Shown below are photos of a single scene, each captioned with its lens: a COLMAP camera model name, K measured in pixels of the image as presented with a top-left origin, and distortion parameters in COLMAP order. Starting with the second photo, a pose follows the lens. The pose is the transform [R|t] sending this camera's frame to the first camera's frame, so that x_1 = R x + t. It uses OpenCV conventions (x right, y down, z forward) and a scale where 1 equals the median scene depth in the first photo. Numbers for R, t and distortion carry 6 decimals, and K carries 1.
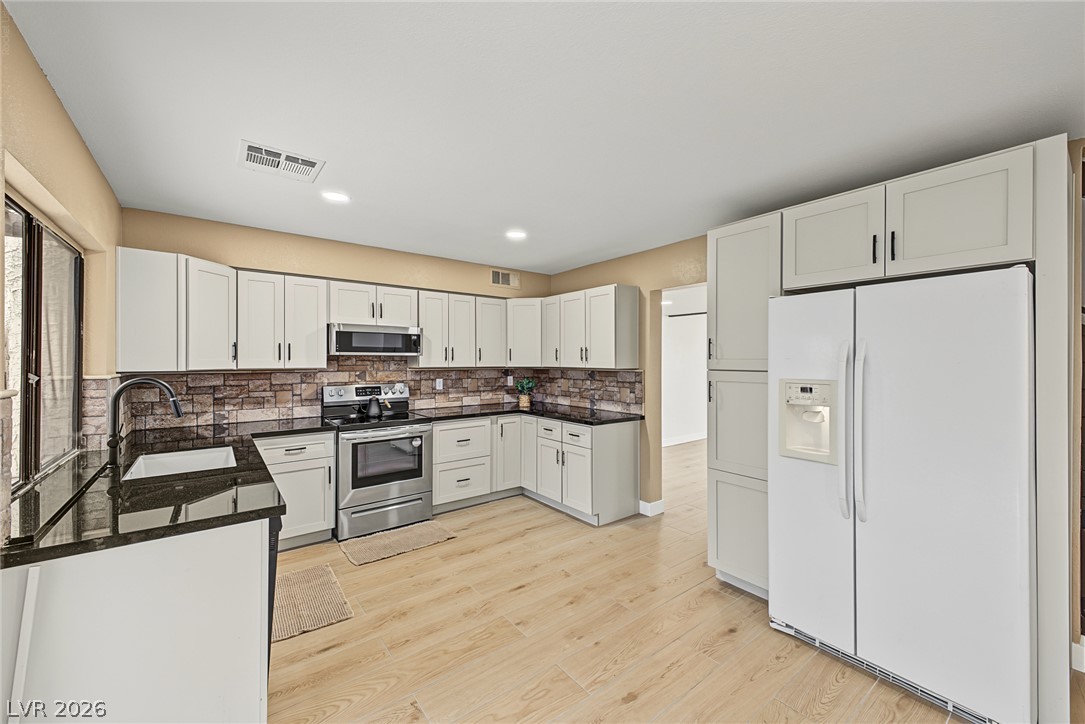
lens RADIAL K [[427.9, 0, 545.2], [0, 427.9, 359.2], [0, 0, 1]] dist [0.021364, -0.005789]
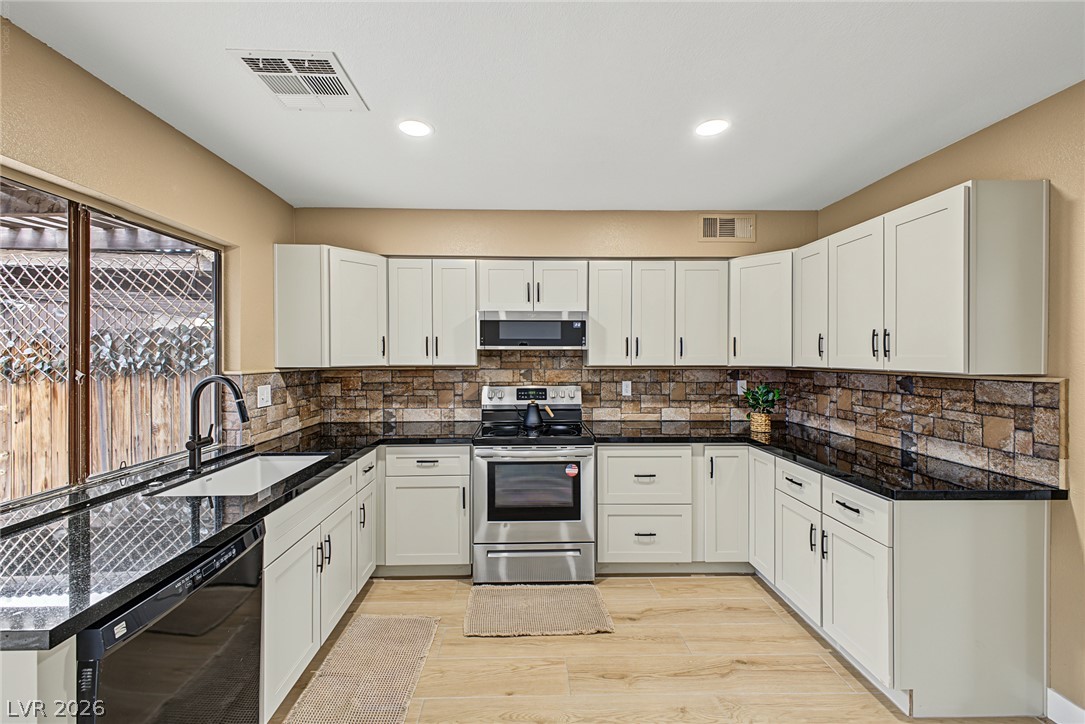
lens RADIAL K [[427.9, 0, 535.4], [0, 427.9, 359.2], [0, 0, 1]] dist [0.021364, -0.005789]
pose [[0.802400, 0.003495, -0.596776, 0.074954], [0.002088, 0.999960, 0.008663, 0.001615], [0.596782, -0.008197, 0.802361, 0.378909]]
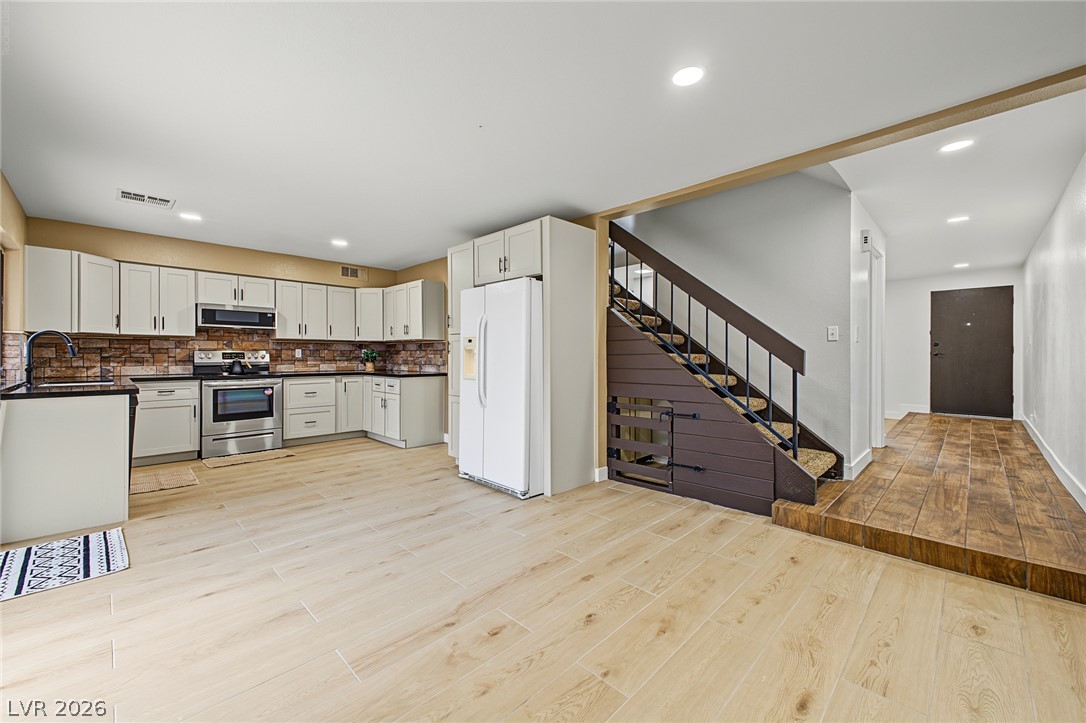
lens RADIAL K [[428.3, 0, 540.1], [0, 428.3, 354.0], [0, 0, 1]] dist [0.021364, -0.005789]
pose [[0.991842, 0.001664, 0.127463, 0.369712], [-0.001791, 0.999998, 0.000877, 0.069044], [-0.127461, -0.001098, 0.991843, -0.458596]]
